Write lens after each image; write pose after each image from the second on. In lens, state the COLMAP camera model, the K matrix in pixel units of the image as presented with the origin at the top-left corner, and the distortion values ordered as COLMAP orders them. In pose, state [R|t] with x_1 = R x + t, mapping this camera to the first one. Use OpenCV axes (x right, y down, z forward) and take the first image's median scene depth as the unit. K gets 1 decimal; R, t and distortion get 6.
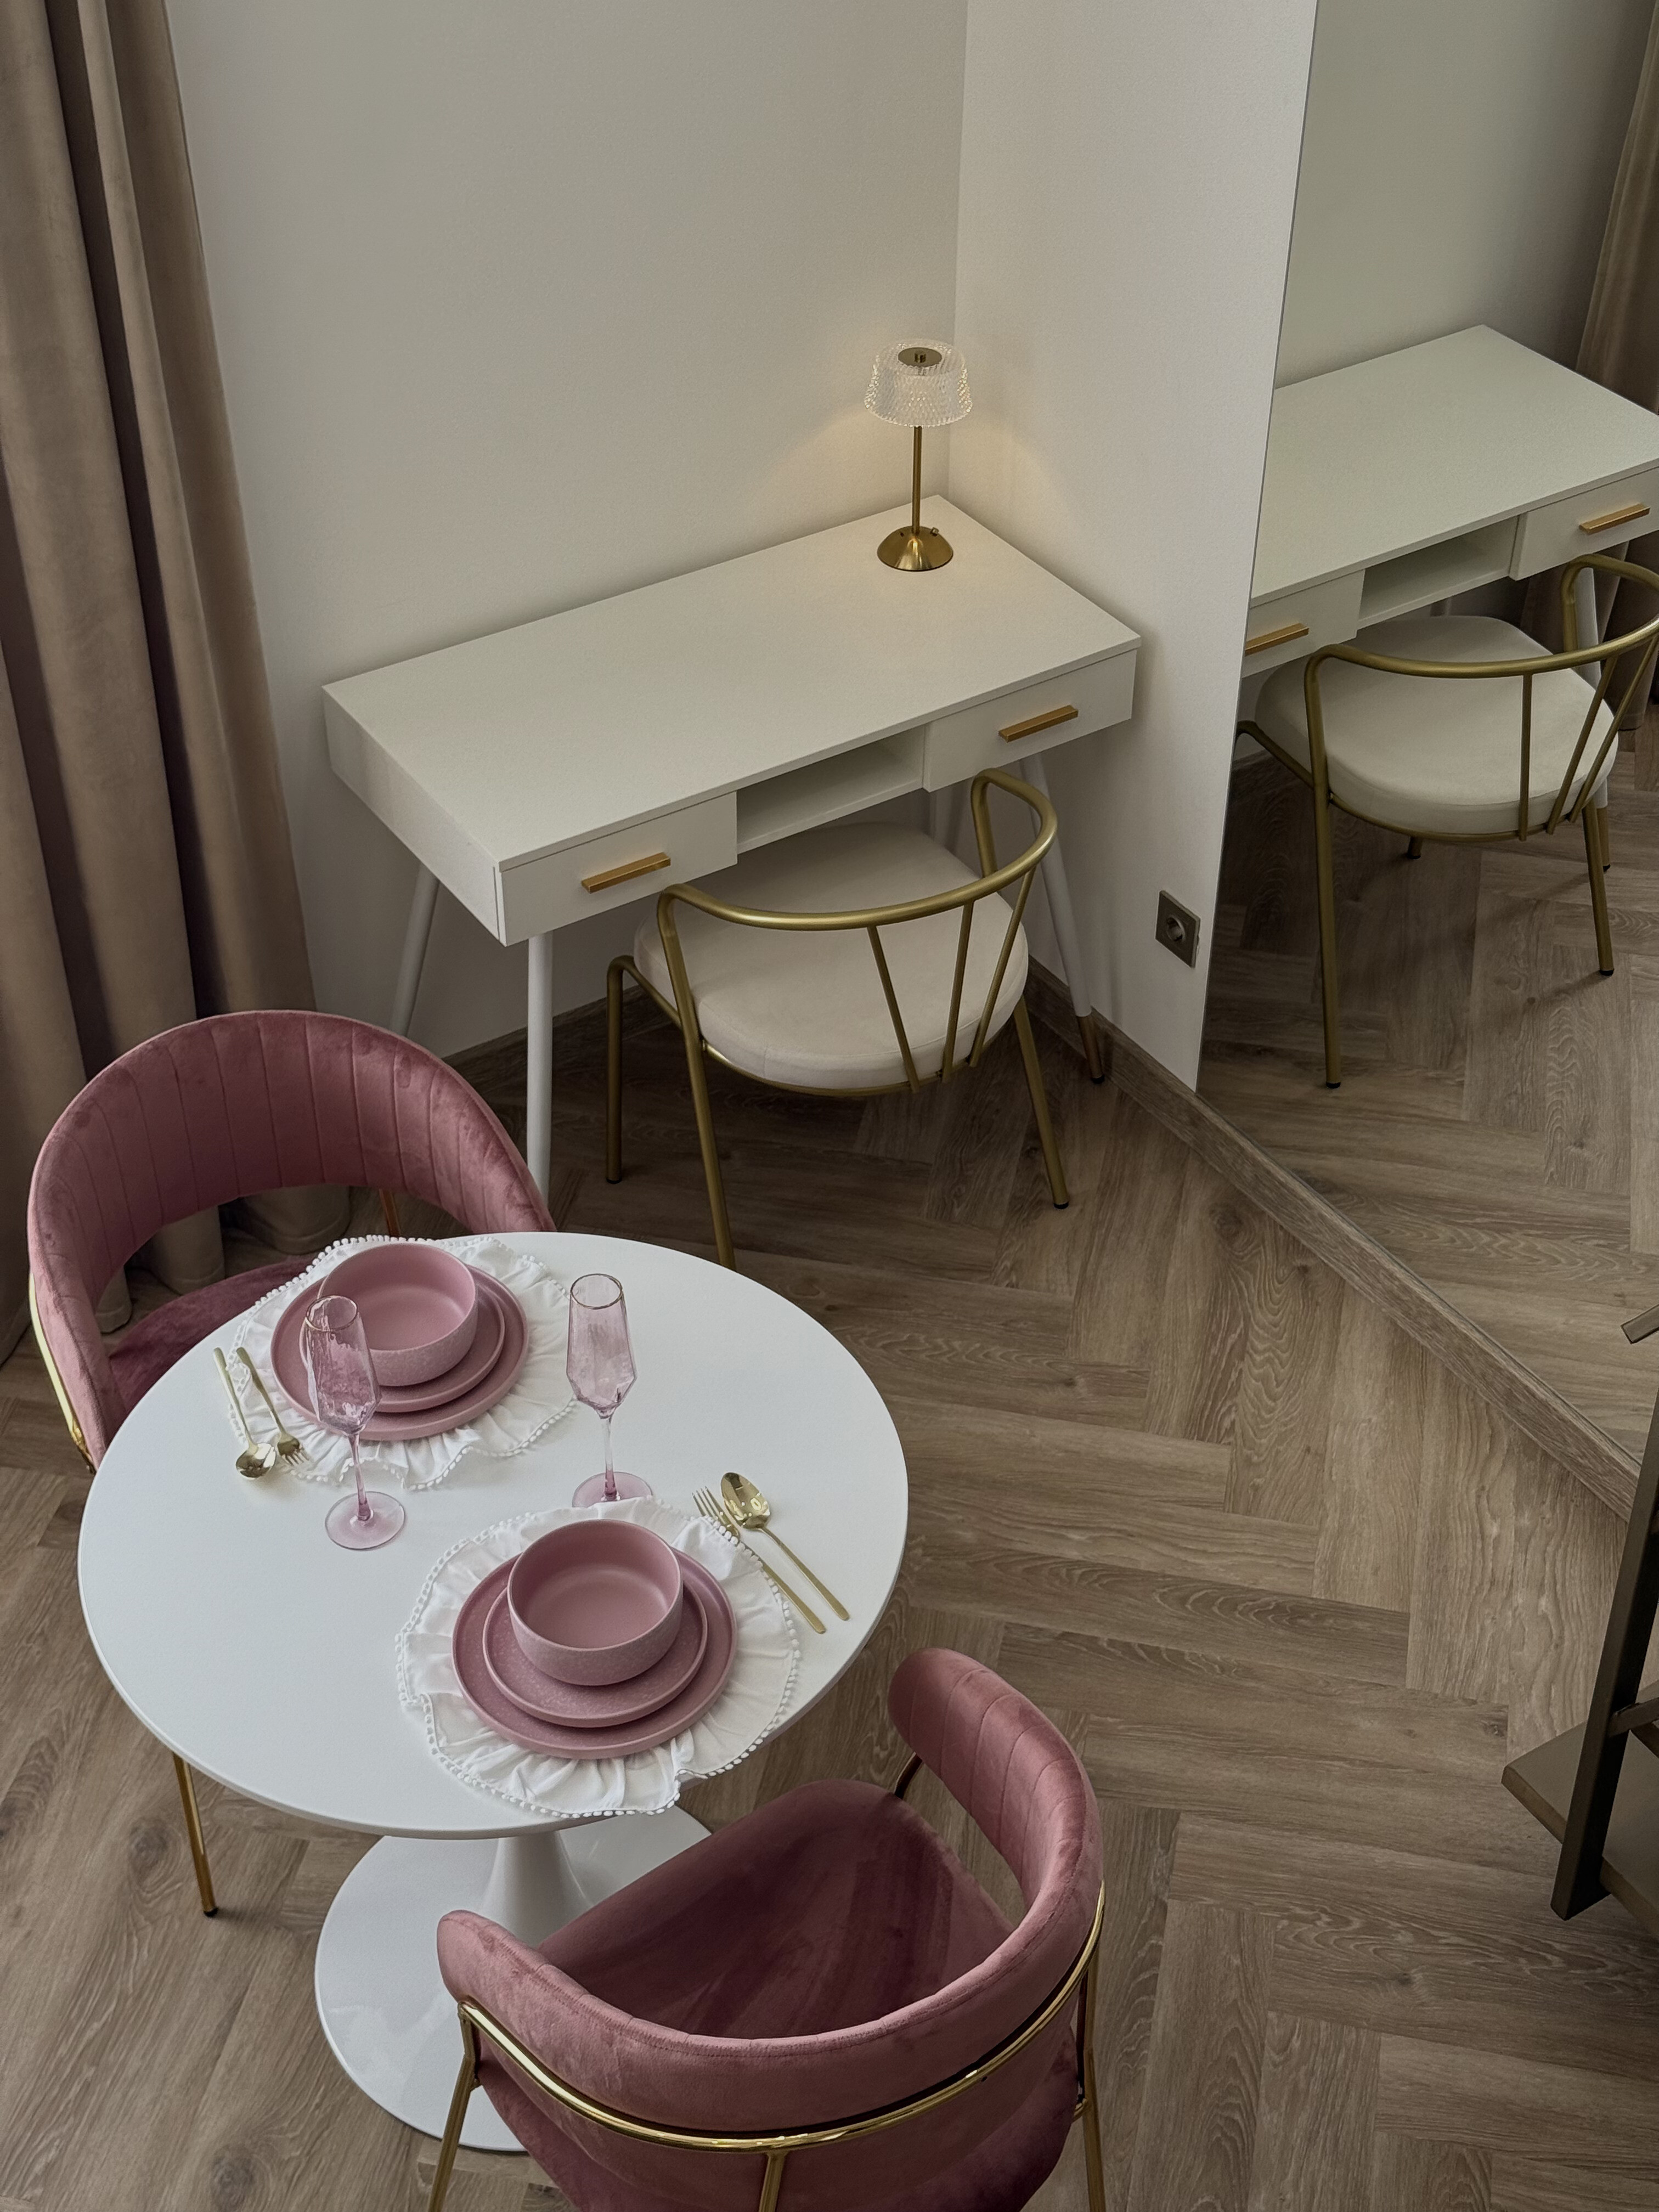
lens RADIAL K [[3055.5, 0, 829.5], [0, 3055.5, 1106.0], [0, 0, 1]] dist [0.218890, -0.517083]
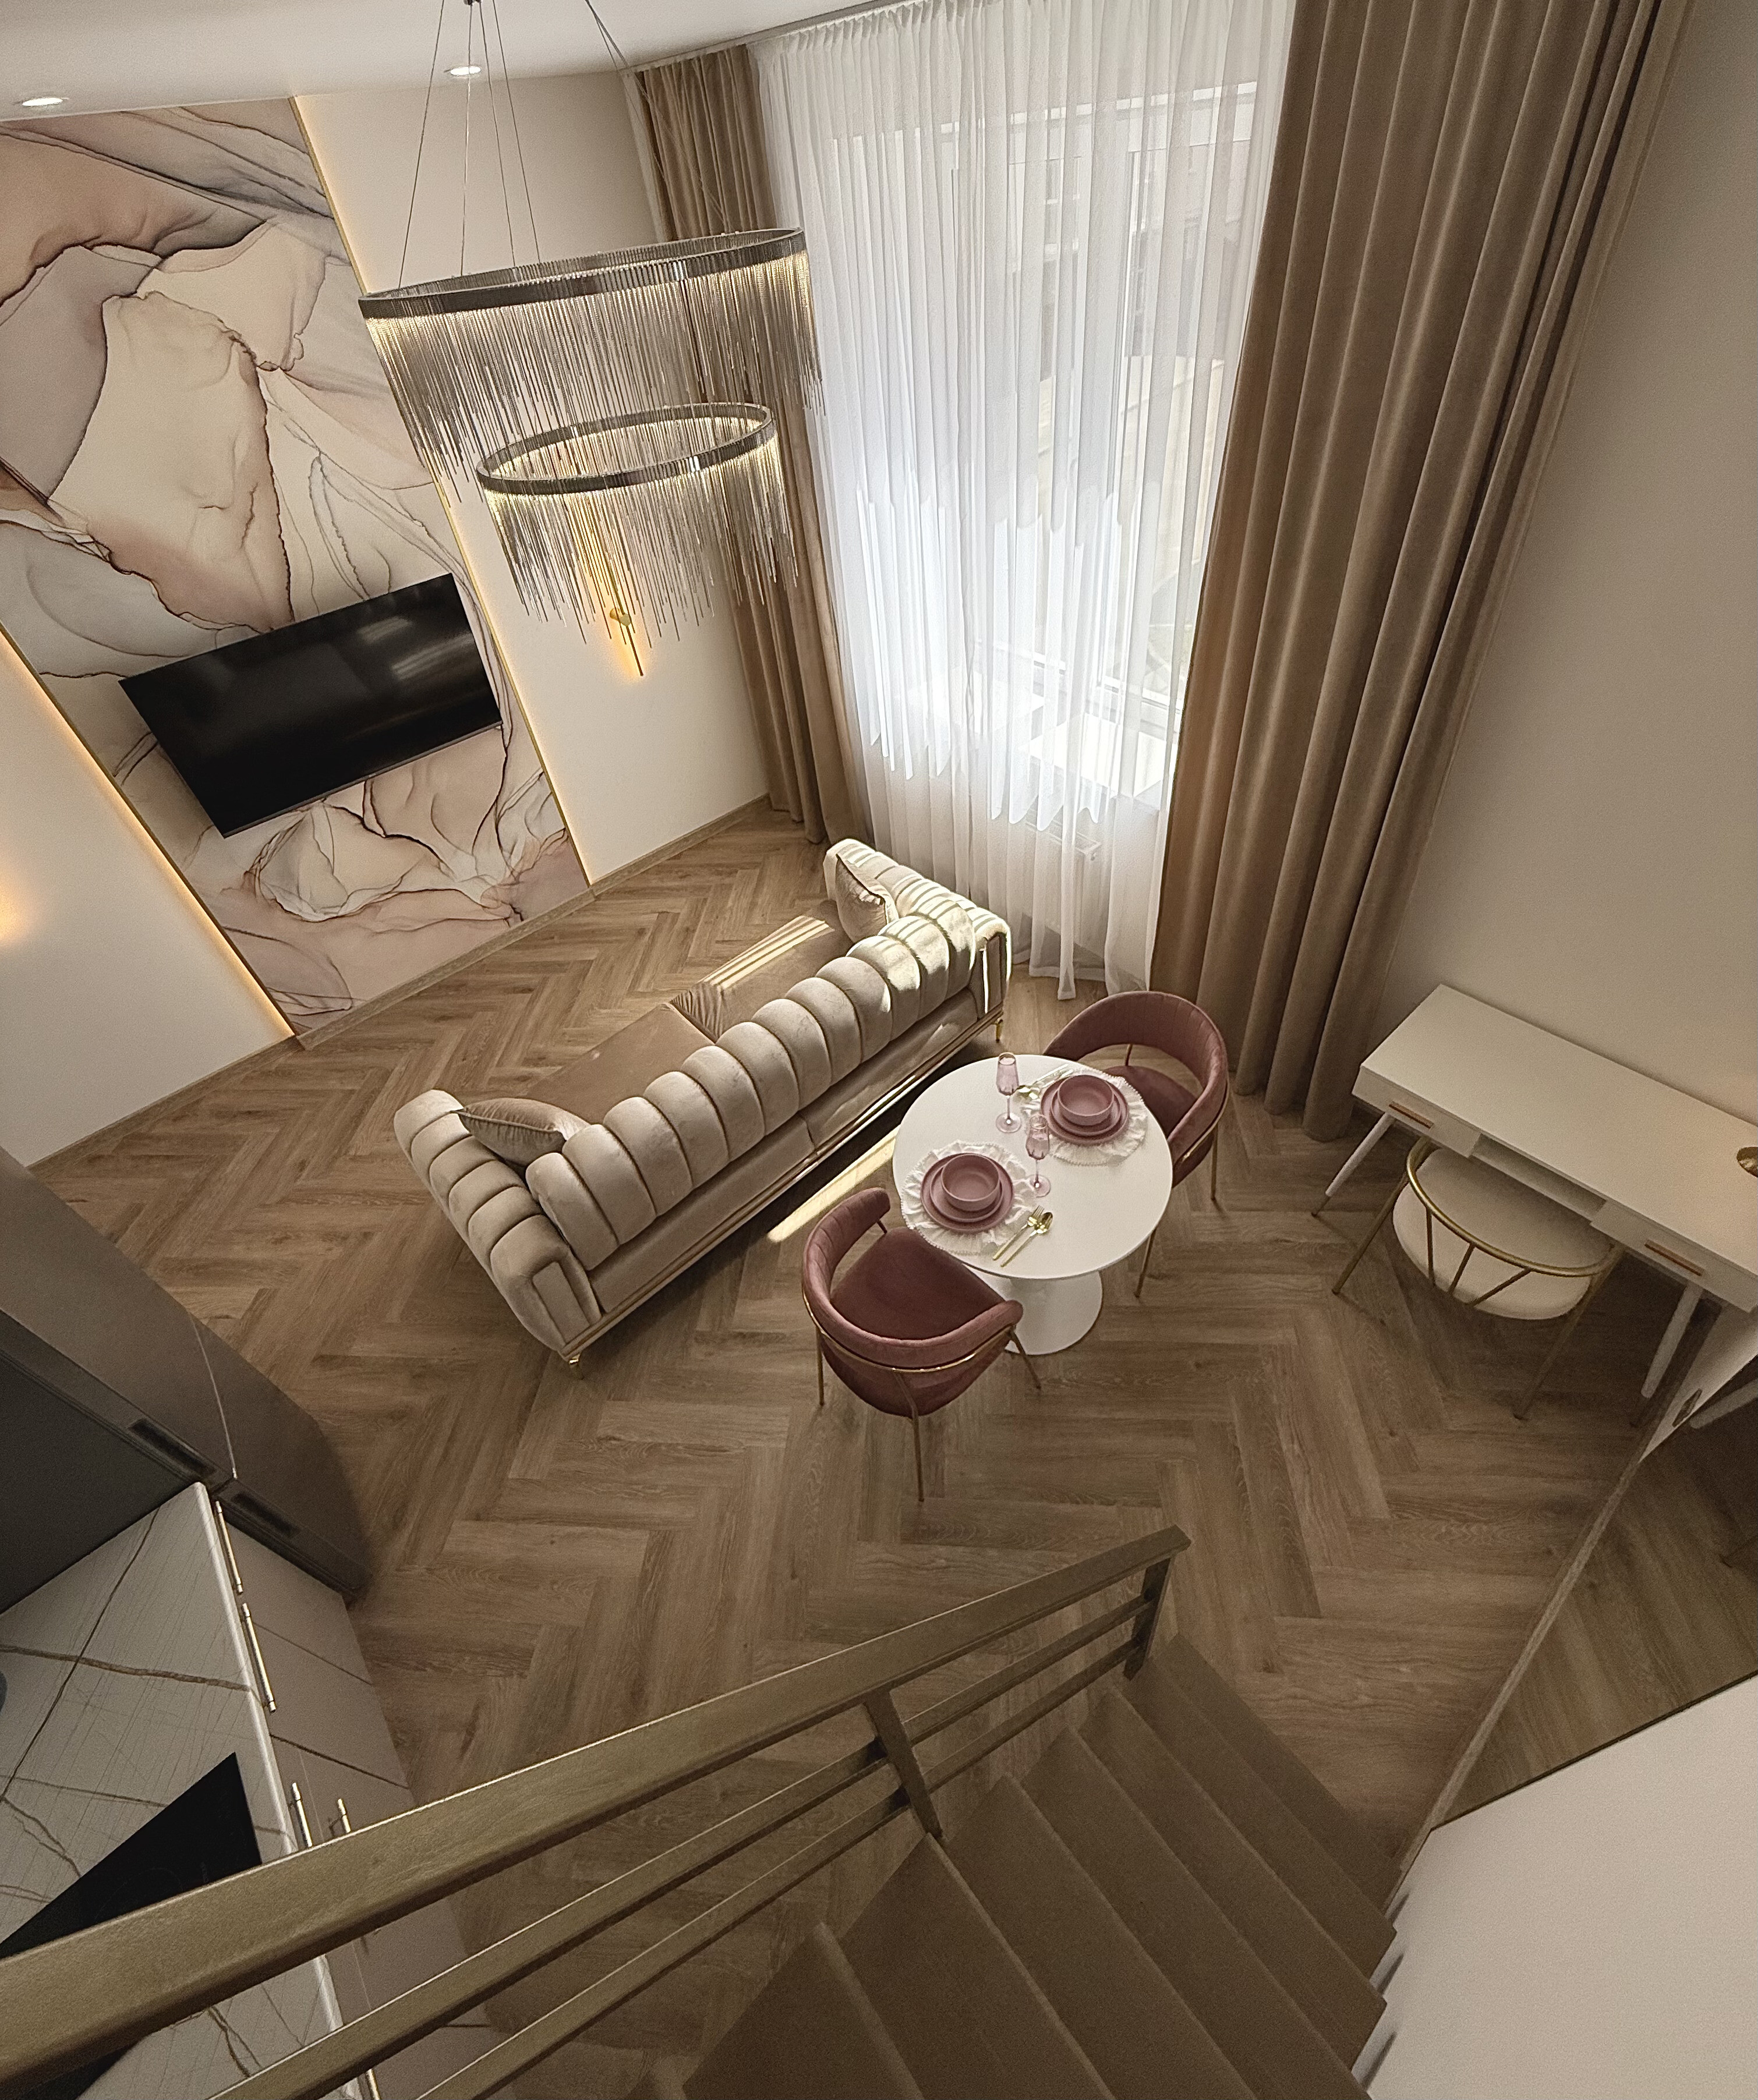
lens RADIAL K [[935.1, 0, 872.2], [0, 935.1, 972.6], [0, 0, 1]] dist [-0.001025, -0.000322]
pose [[0.124003, 0.648641, -0.750925, 0.344380], [-0.538881, 0.679466, 0.497929, -0.282575], [0.833205, 0.342914, 0.433796, 0.333886]]
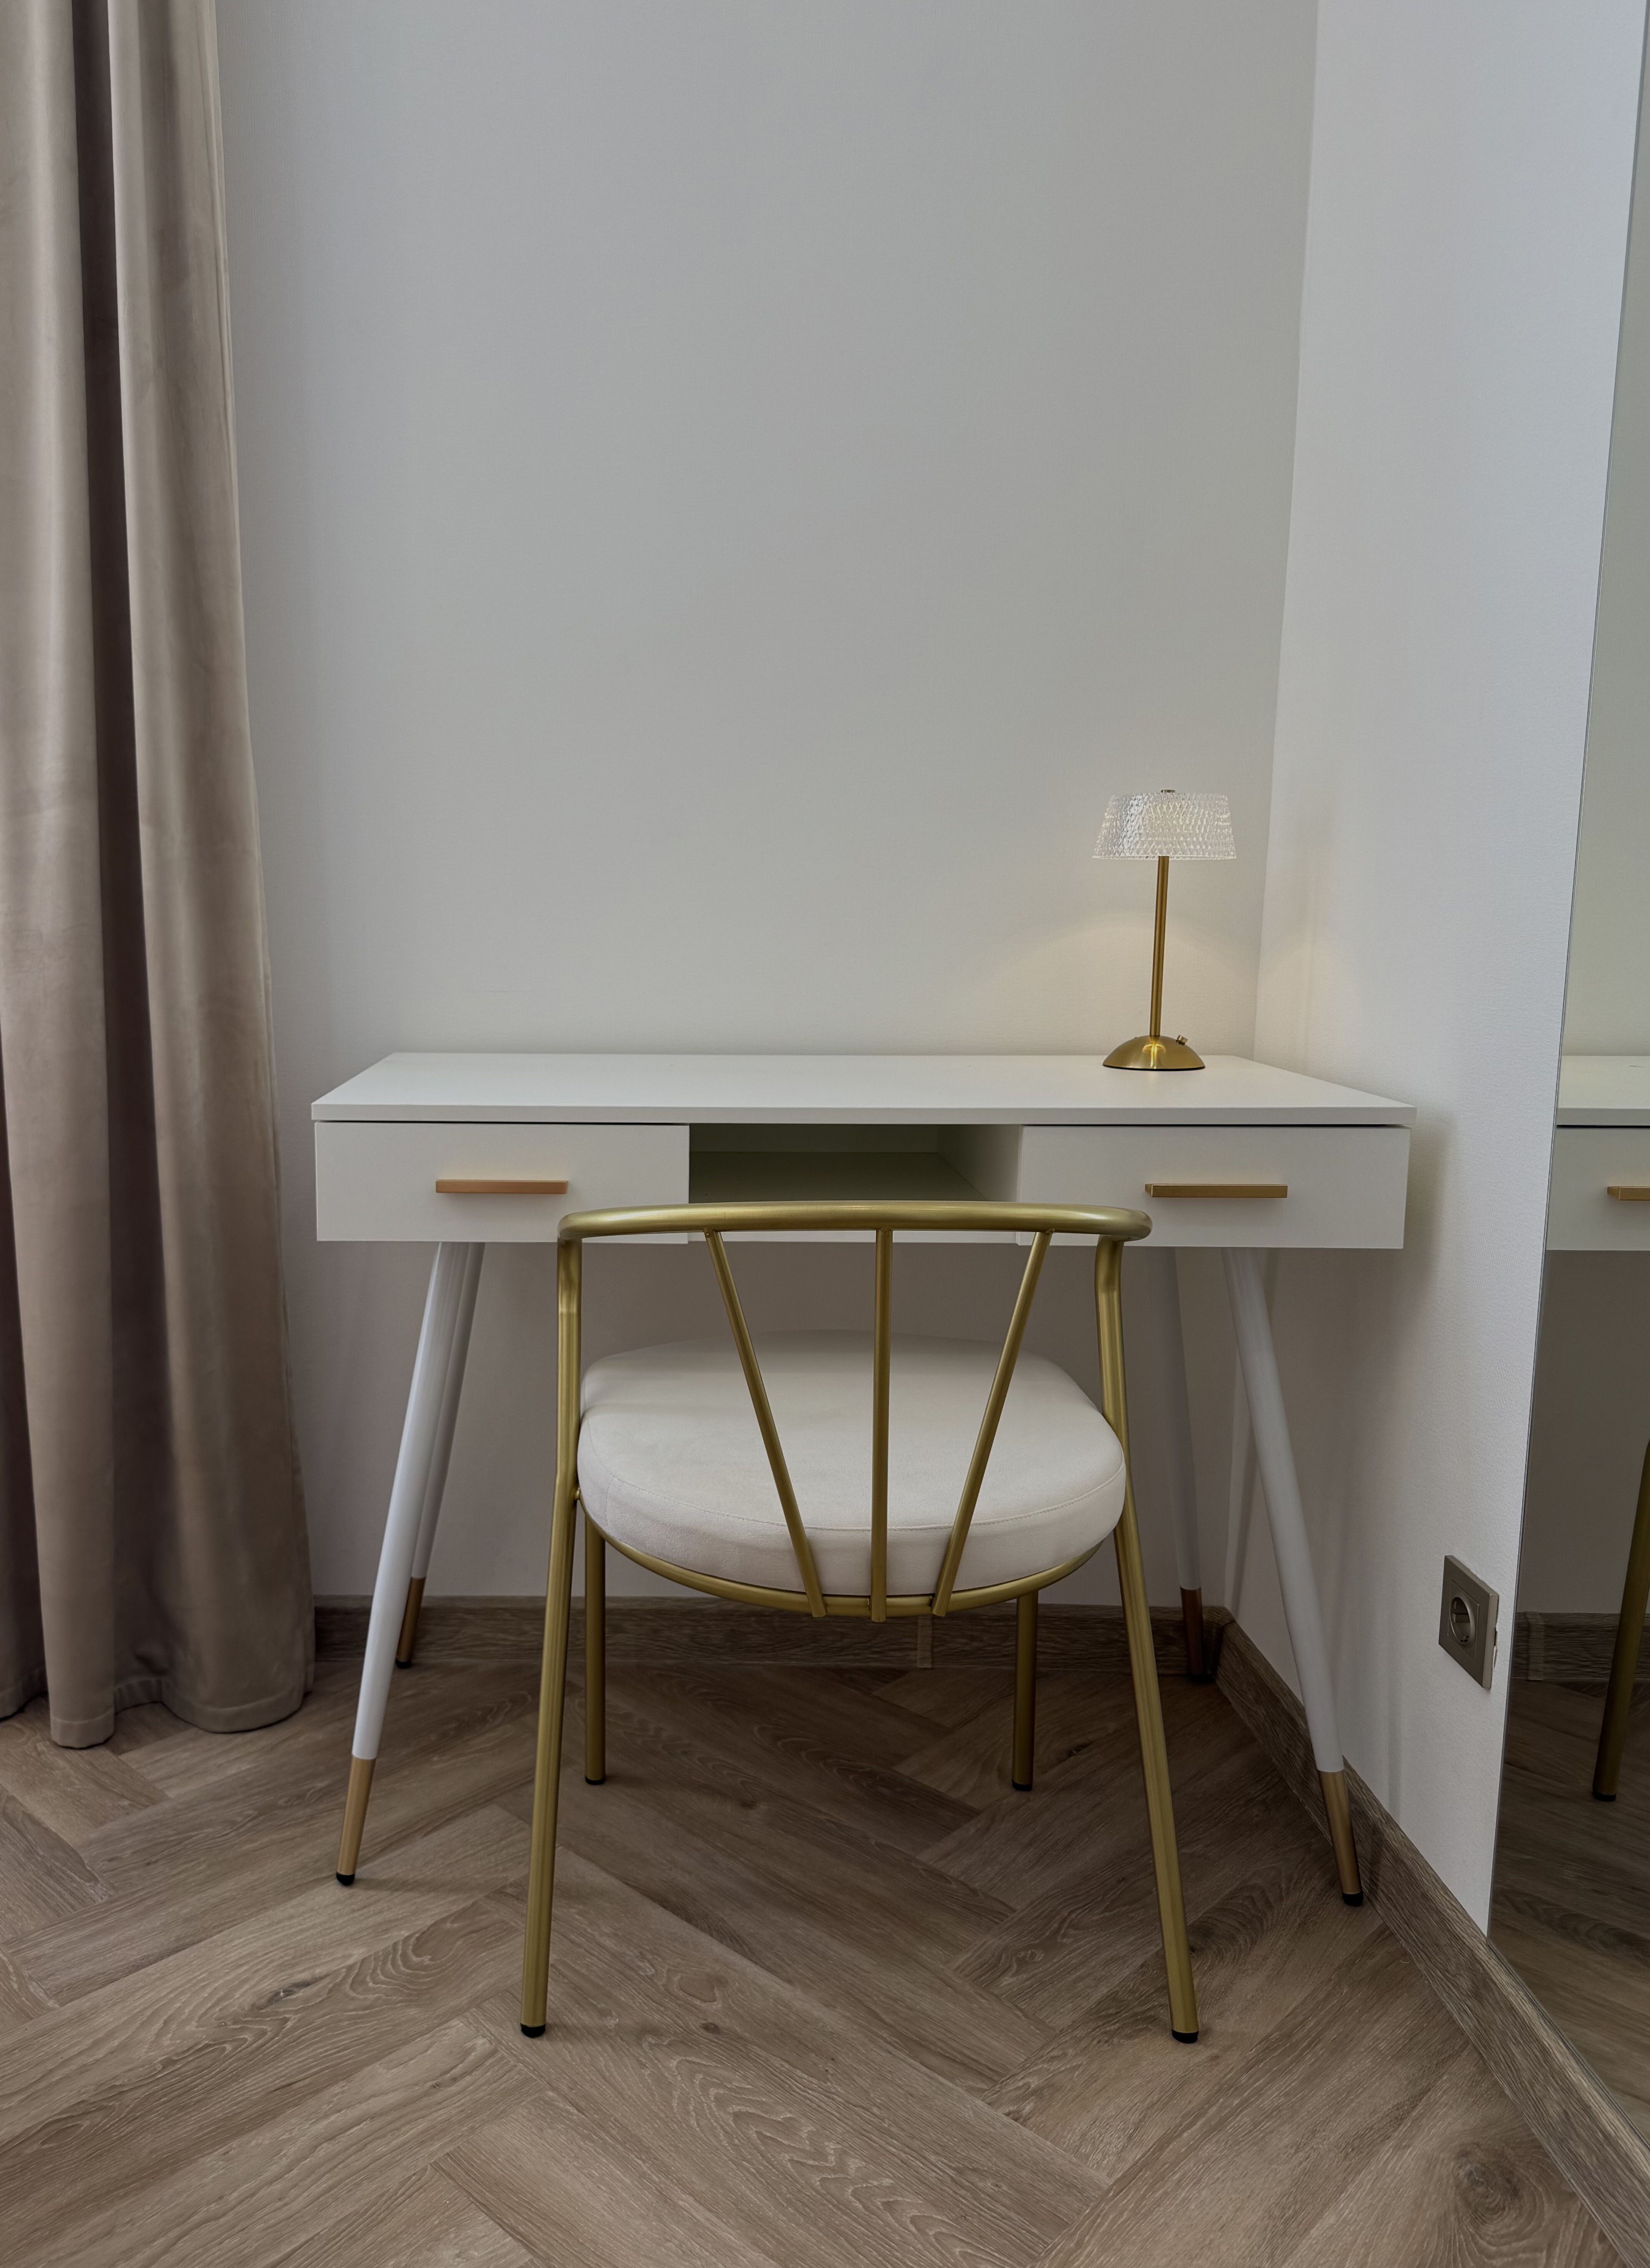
lens RADIAL K [[1716.9, 0, 600.2], [0, 1716.9, 1133.3], [0, 0, 1]] dist [-0.000159, 0.002007]
pose [[0.818913, 0.079164, -0.568431, 0.184238], [-0.358537, 0.843952, -0.398993, 0.067638], [0.448143, 0.530545, 0.719507, 0.729447]]
